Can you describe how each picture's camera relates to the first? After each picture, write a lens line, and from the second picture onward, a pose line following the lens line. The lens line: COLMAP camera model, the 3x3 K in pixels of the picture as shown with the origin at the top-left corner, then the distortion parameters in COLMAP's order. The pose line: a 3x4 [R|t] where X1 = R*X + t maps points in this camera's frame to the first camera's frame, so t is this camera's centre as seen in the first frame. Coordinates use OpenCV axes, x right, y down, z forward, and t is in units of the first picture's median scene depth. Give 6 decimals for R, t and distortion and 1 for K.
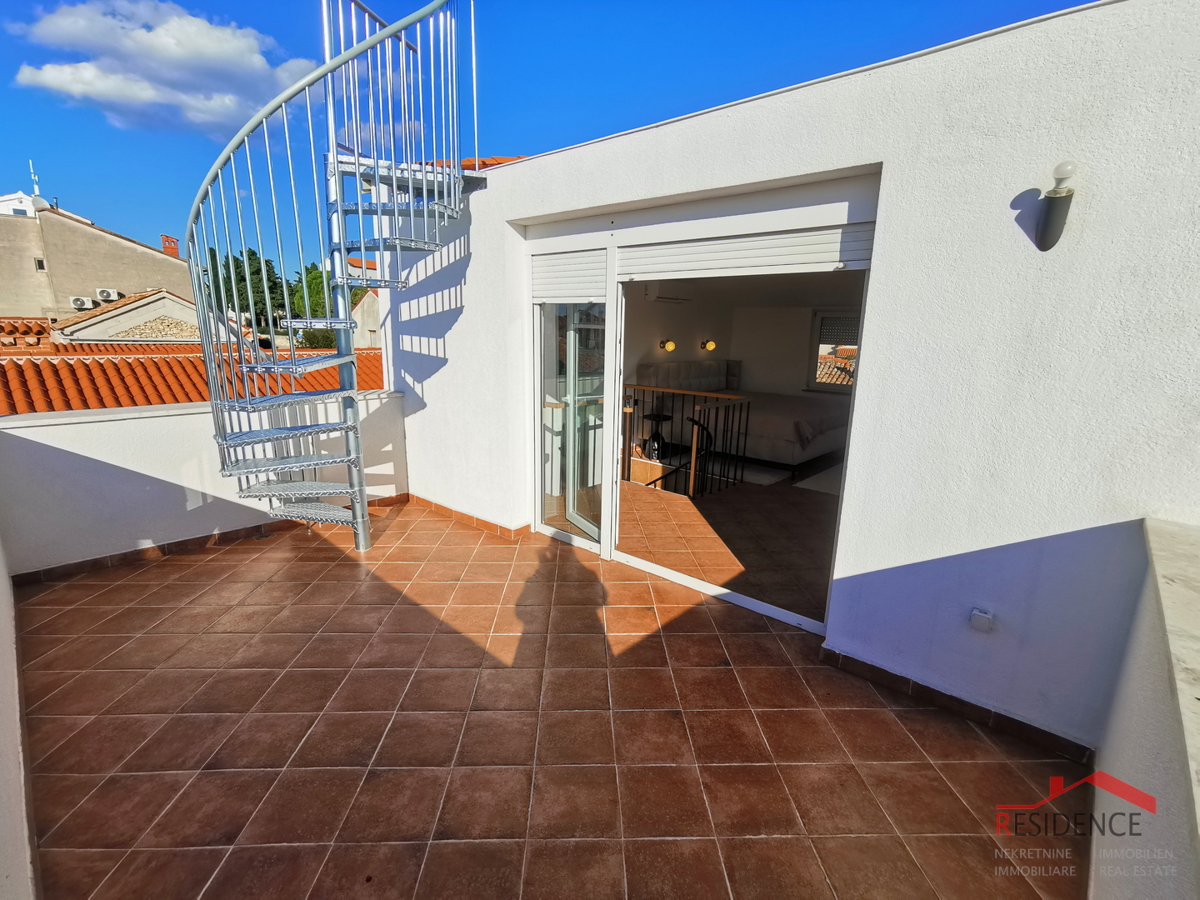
lens RADIAL K [[552.3, 0, 600.0], [0, 552.3, 450.0], [0, 0, 1]] dist [-0.006985, 0.009939]
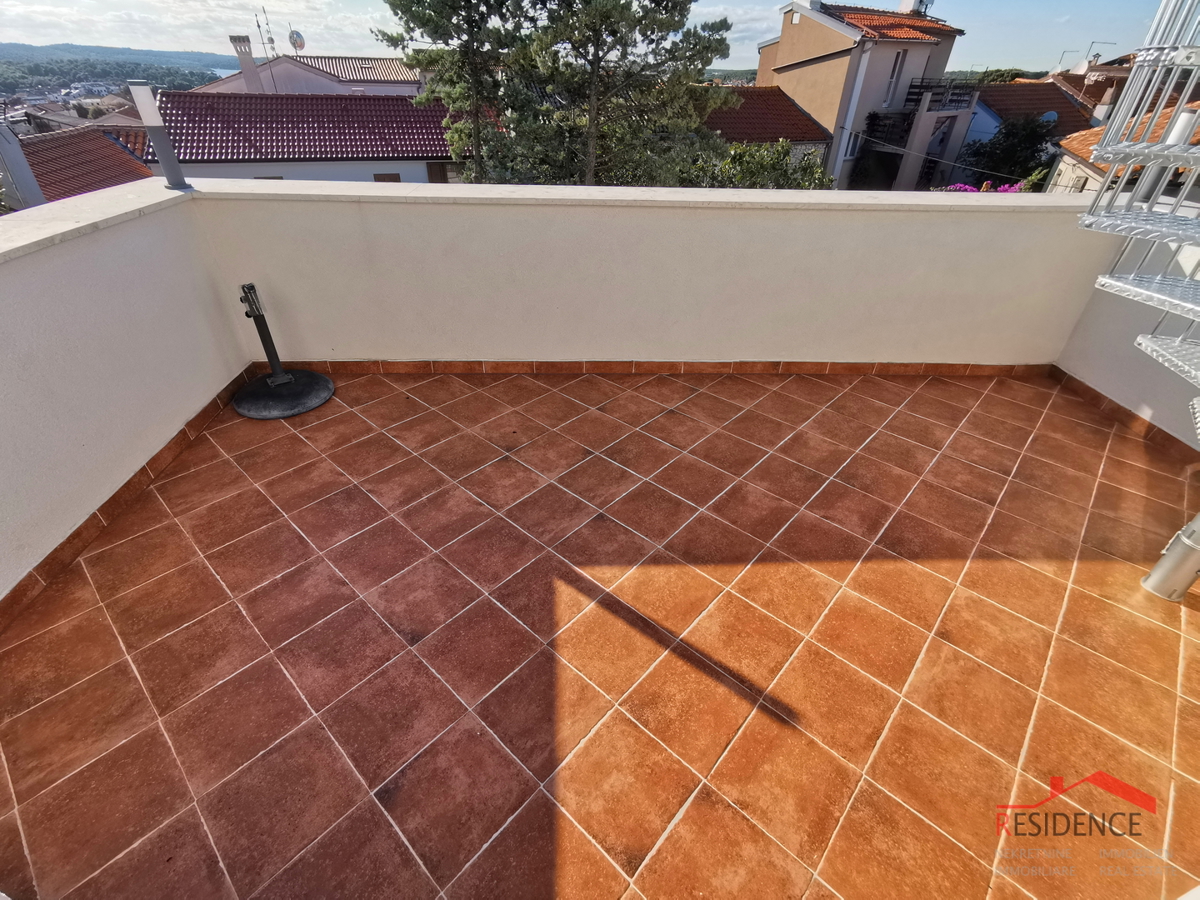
lens RADIAL K [[552.3, 0, 600.0], [0, 552.3, 450.0], [0, 0, 1]] dist [-0.006985, 0.009939]
pose [[-0.693489, 0.380182, -0.611993, 0.340205], [-0.190863, 0.722144, 0.664890, -0.273620], [0.694726, 0.577900, -0.428236, 1.407287]]
